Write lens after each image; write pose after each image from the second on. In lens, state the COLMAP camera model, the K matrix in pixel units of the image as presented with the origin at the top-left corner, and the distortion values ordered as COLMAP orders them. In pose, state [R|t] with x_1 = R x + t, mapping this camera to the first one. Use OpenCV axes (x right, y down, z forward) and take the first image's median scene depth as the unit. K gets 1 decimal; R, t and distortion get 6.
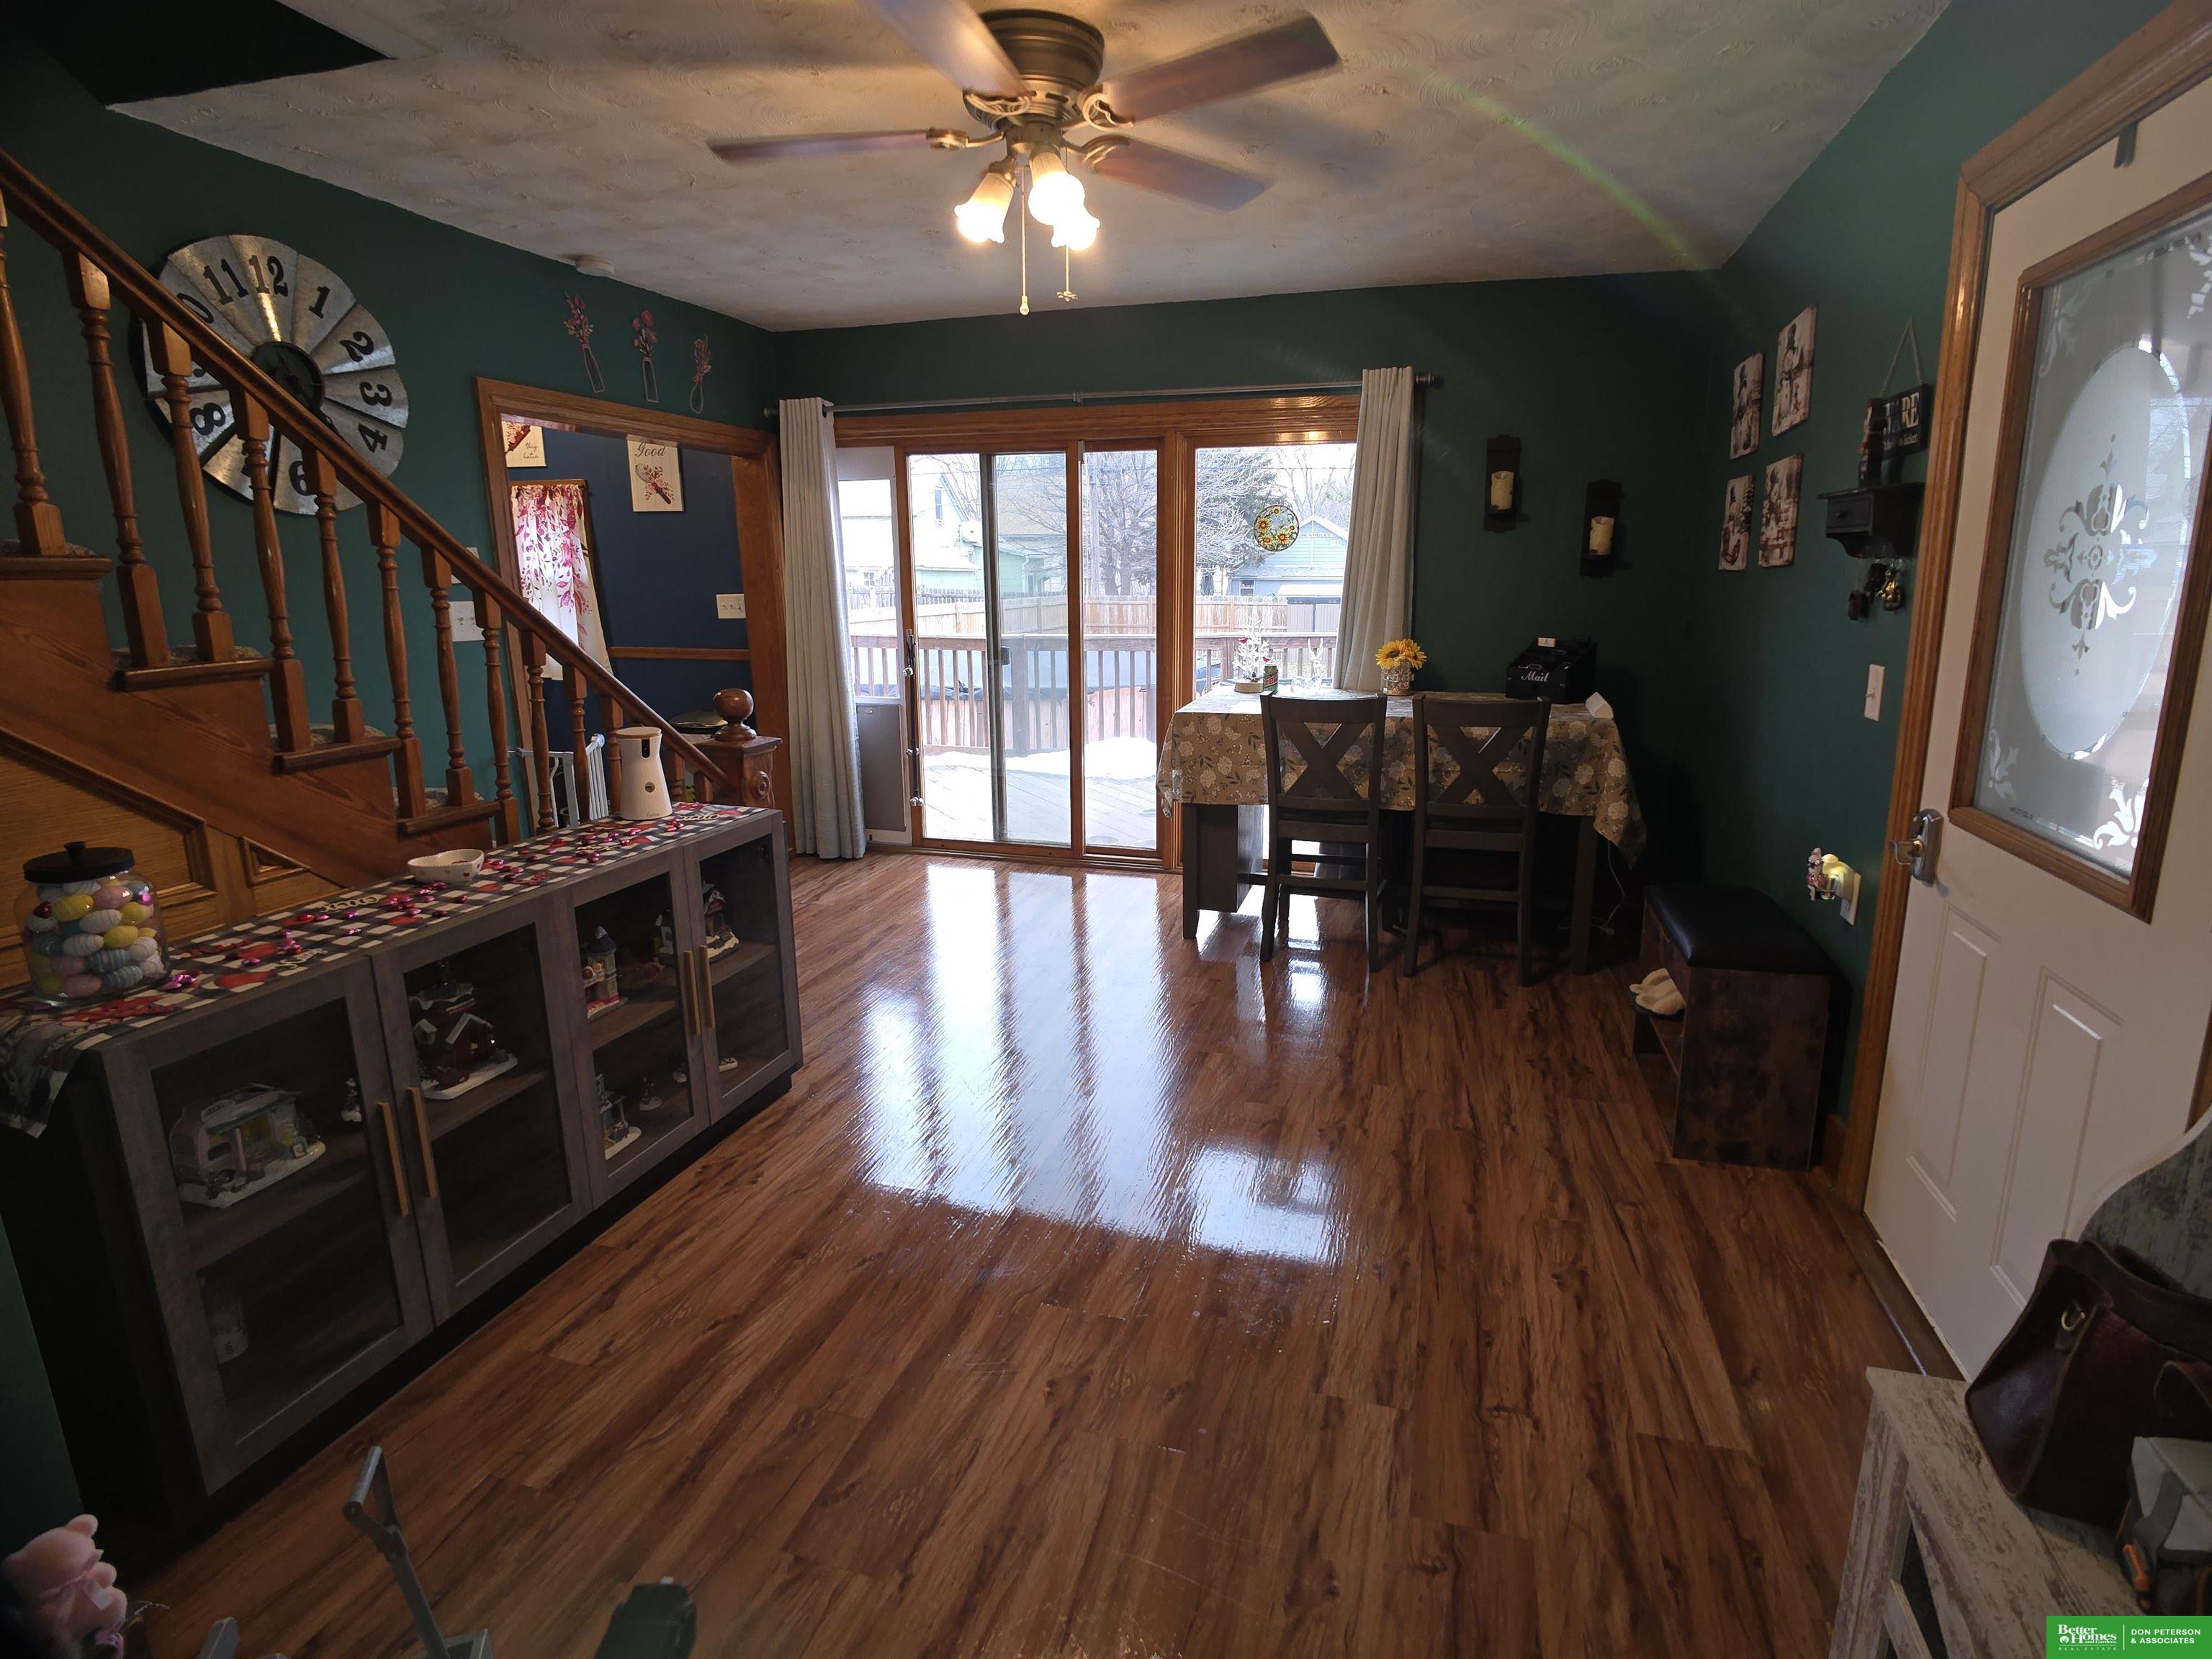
lens RADIAL K [[1100.0, 0, 1123.1], [0, 1100.0, 811.9], [0, 0, 1]] dist [-0.031688, 0.006061]
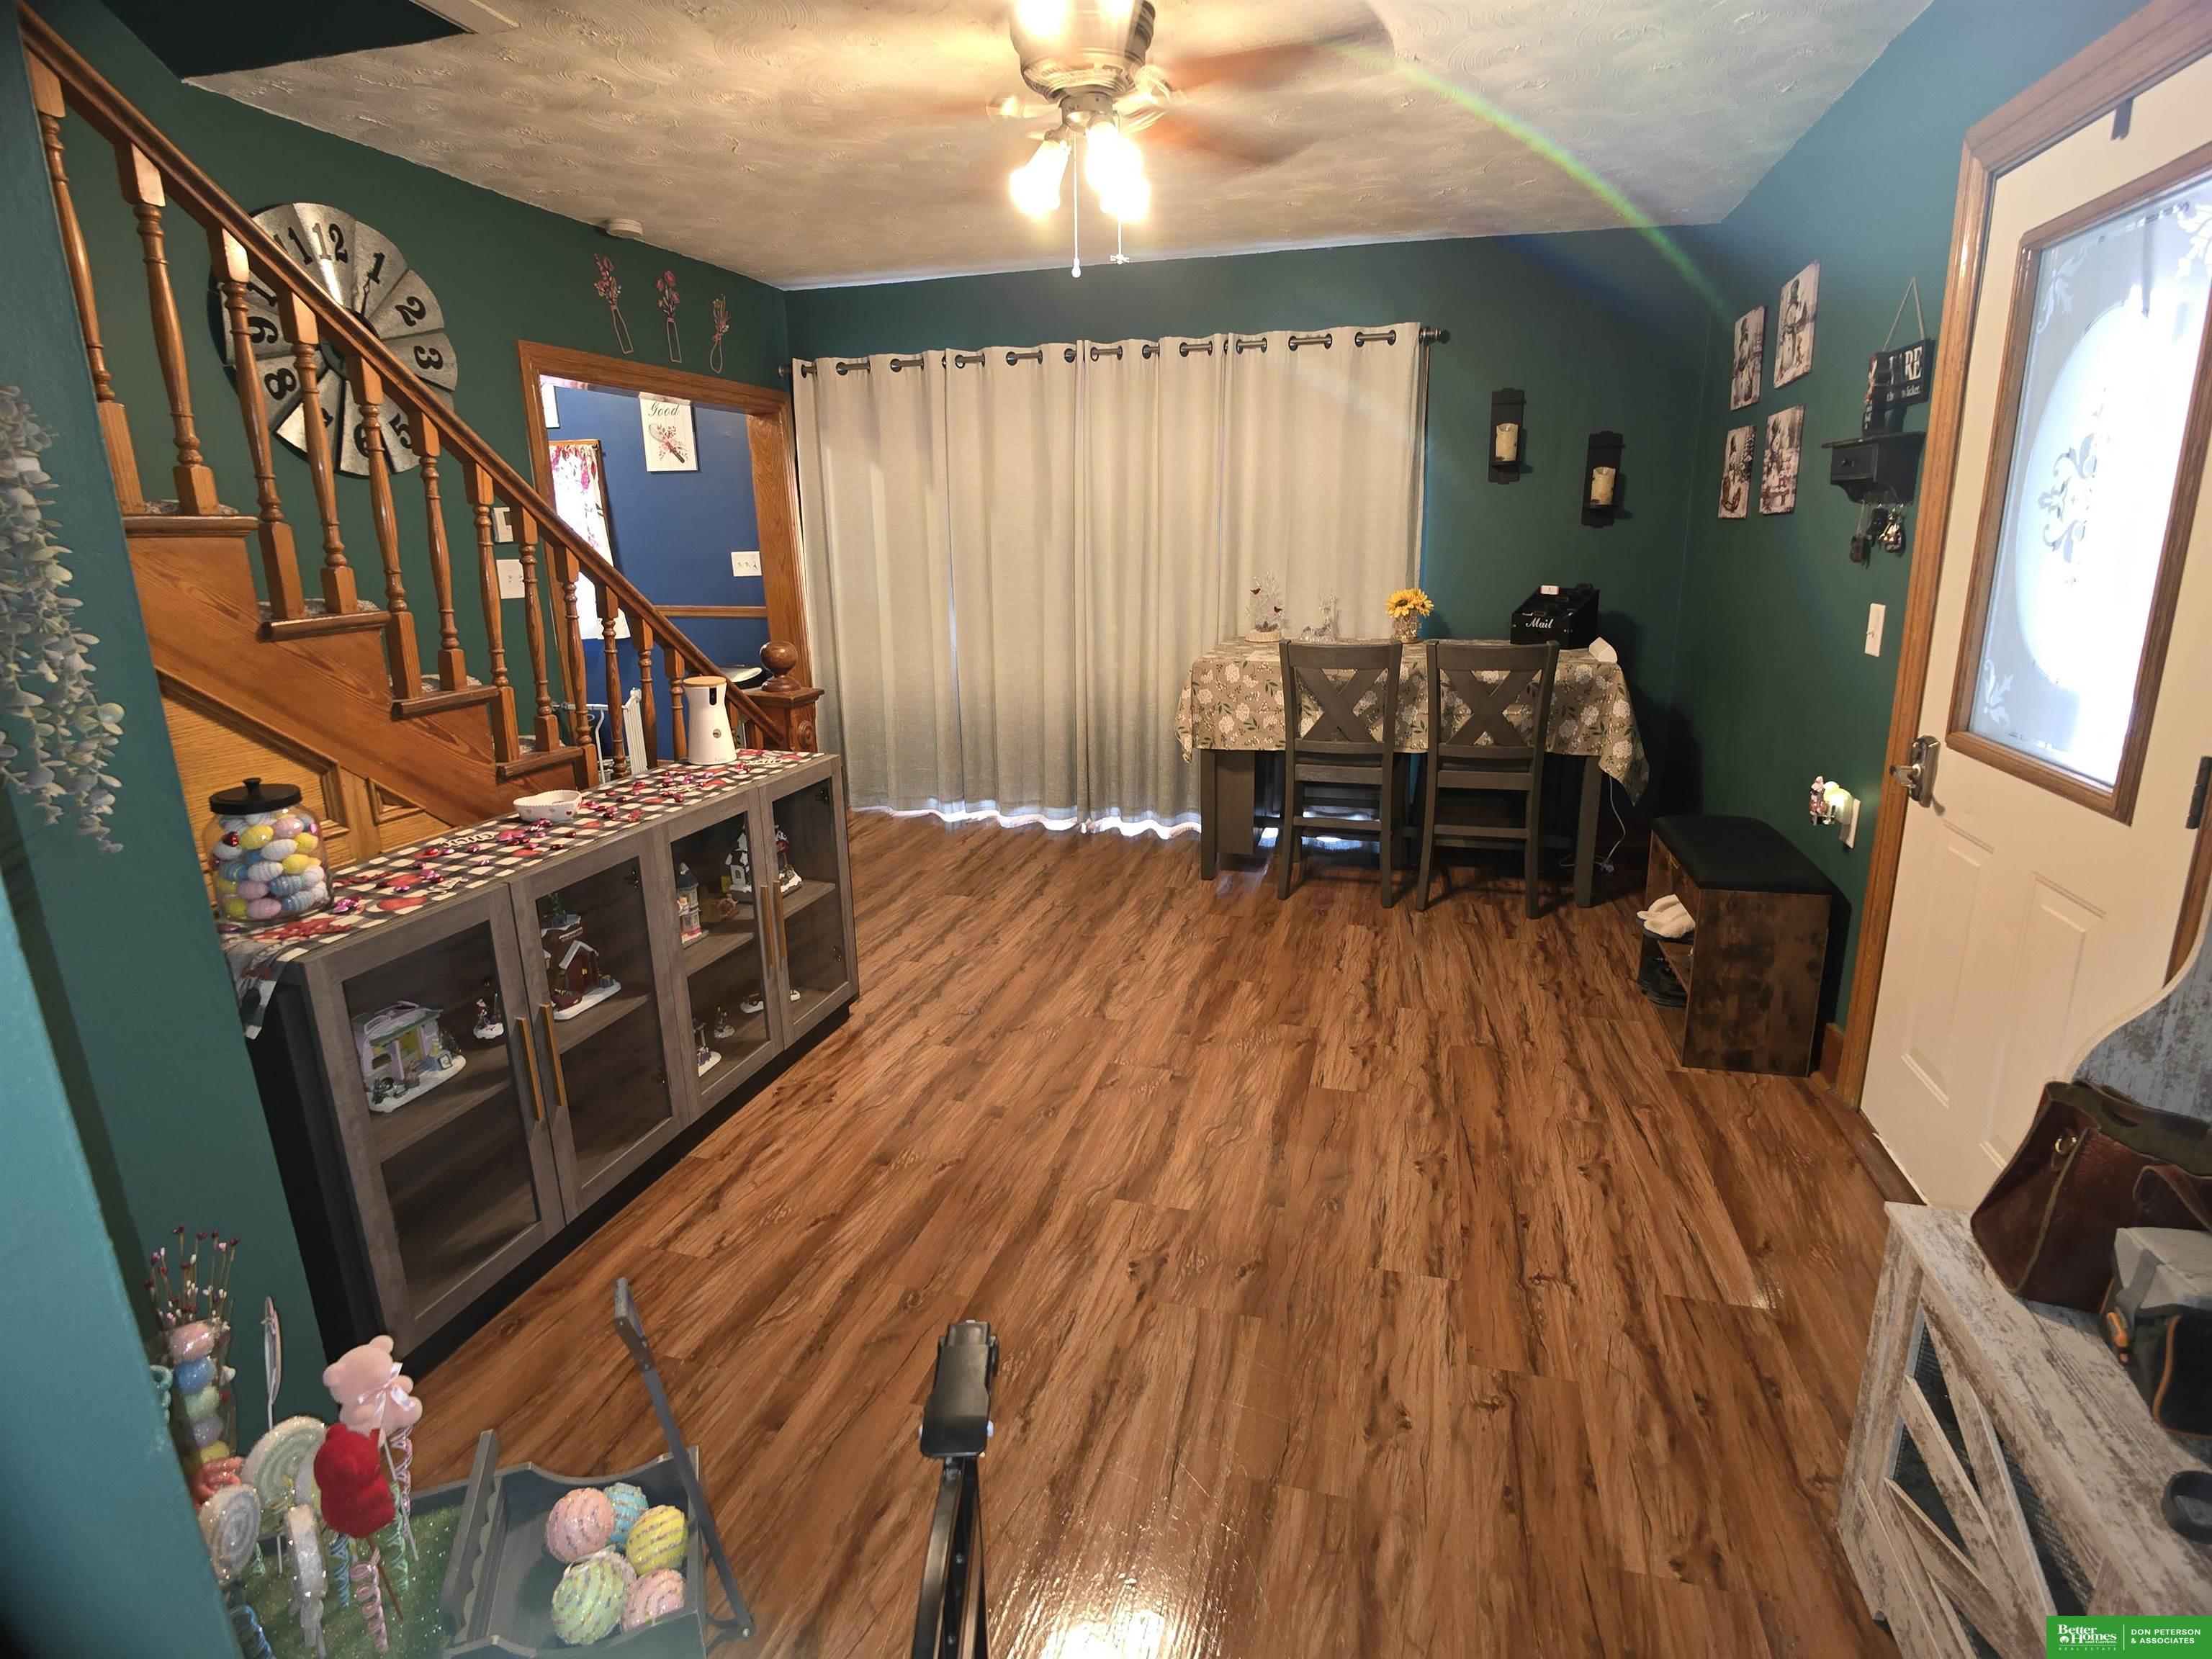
lens RADIAL K [[1089.3, 0, 1120.8], [0, 1089.3, 806.9], [0, 0, 1]] dist [-0.034397, 0.007115]
pose [[0.999897, -0.011910, 0.008049, -0.072989], [0.011611, 0.999275, 0.036246, 0.020426], [-0.008475, -0.036149, 0.999310, -0.067891]]
